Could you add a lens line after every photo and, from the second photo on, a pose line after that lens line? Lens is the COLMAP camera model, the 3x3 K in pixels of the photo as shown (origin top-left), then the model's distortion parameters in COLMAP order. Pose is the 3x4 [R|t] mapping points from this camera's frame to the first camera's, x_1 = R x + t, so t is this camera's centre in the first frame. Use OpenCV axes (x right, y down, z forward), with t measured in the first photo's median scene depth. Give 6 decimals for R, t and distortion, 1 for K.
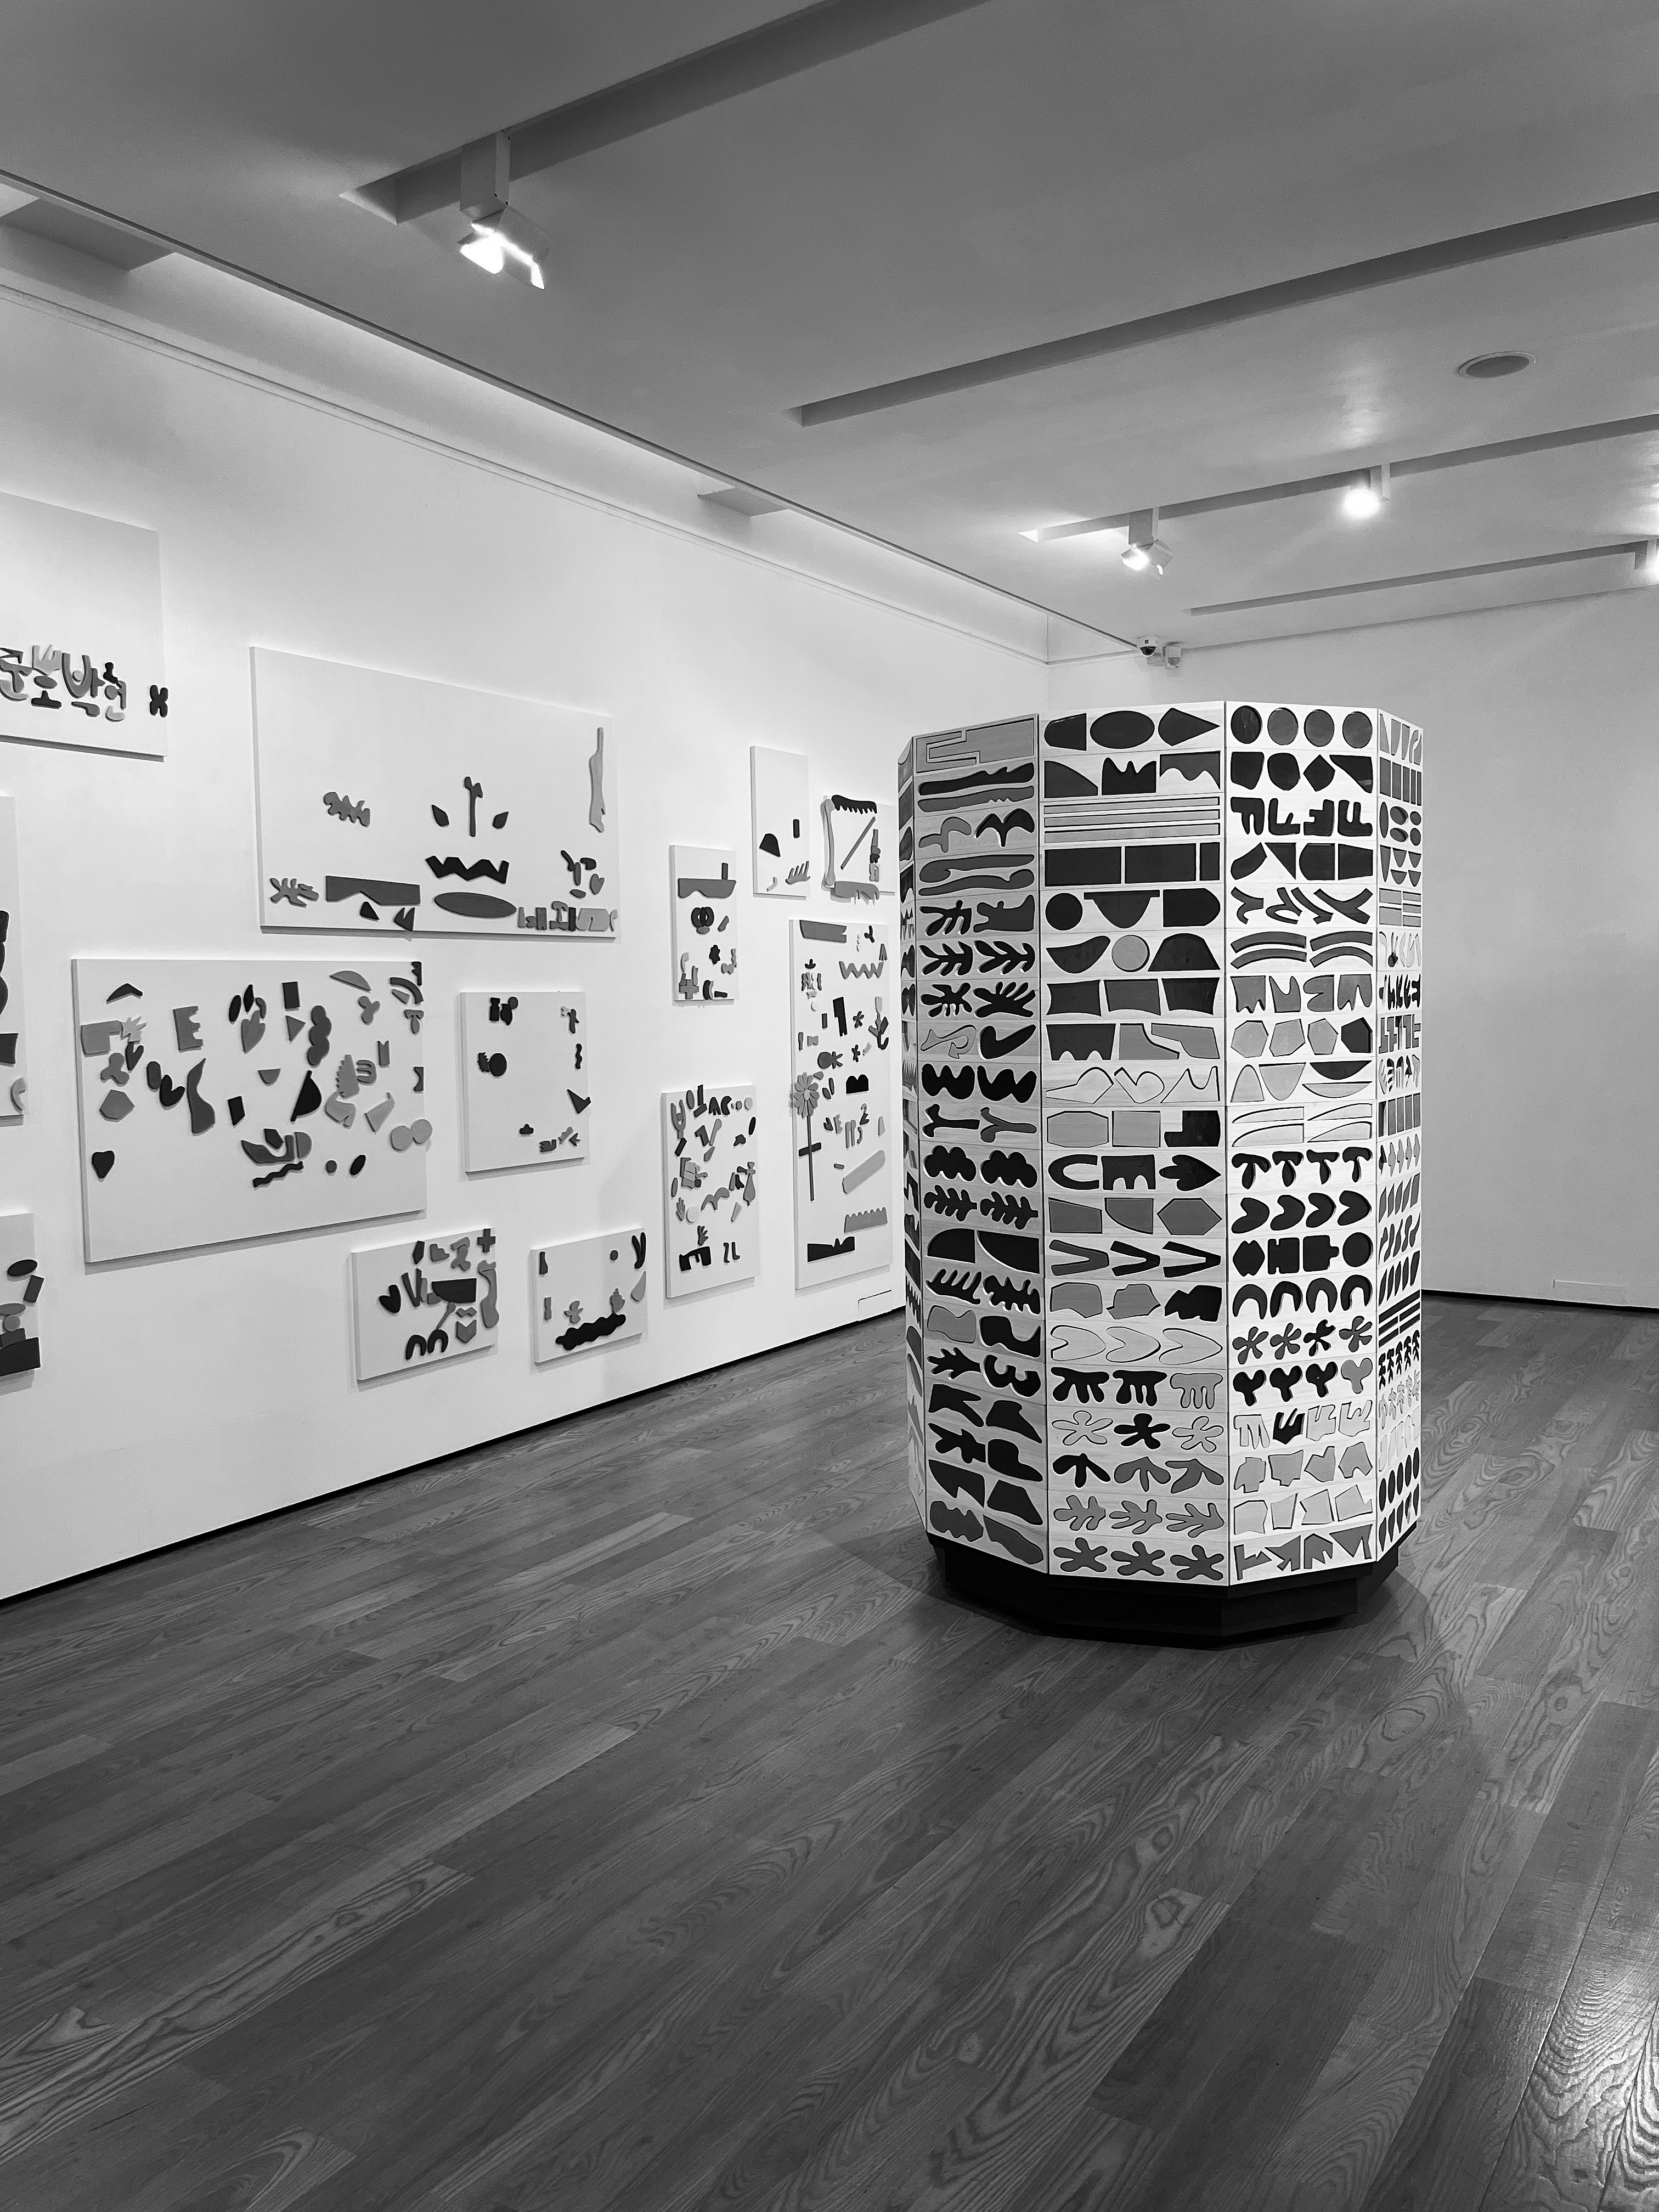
lens RADIAL K [[1694.1, 0, 822.6], [0, 1694.1, 1104.4], [0, 0, 1]] dist [0.037084, -0.028527]
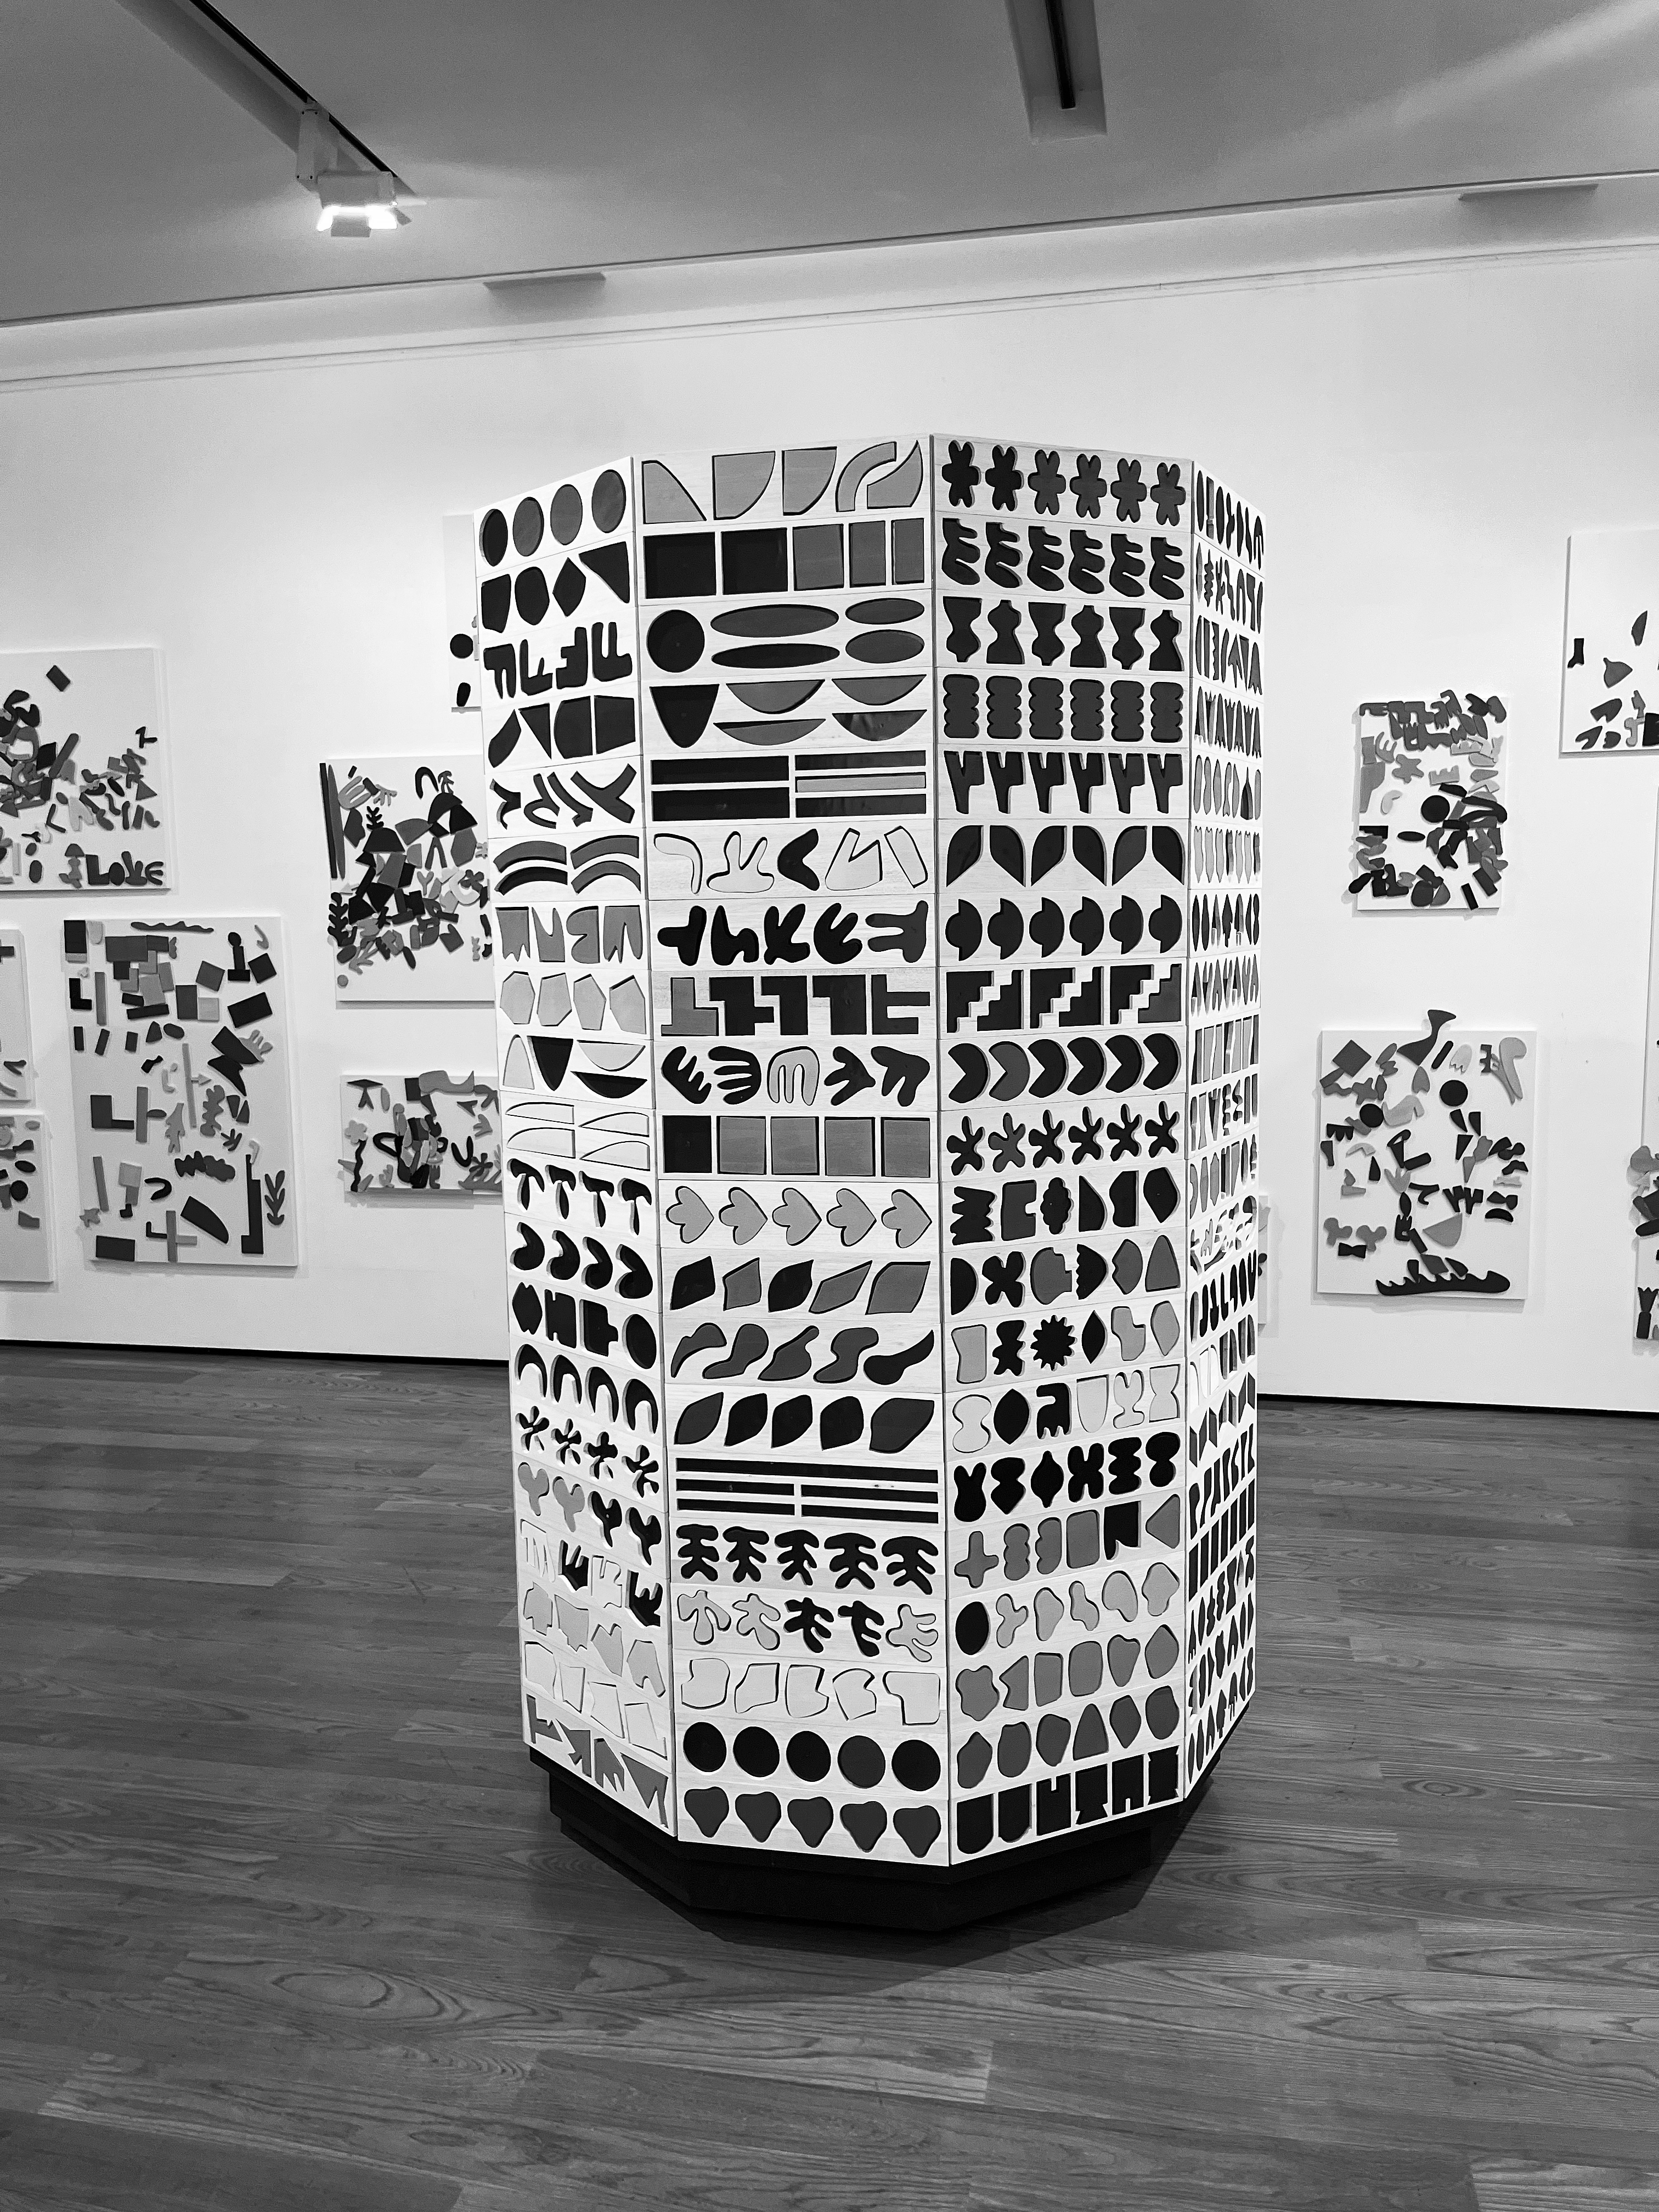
lens RADIAL K [[1694.1, 0, 823.1], [0, 1694.1, 1107.4], [0, 0, 1]] dist [0.037084, -0.028527]
pose [[0.365763, 0.120532, -0.922870, 0.934215], [-0.052726, 0.992670, 0.108751, -0.075116], [0.929213, 0.008882, 0.369437, 0.850171]]
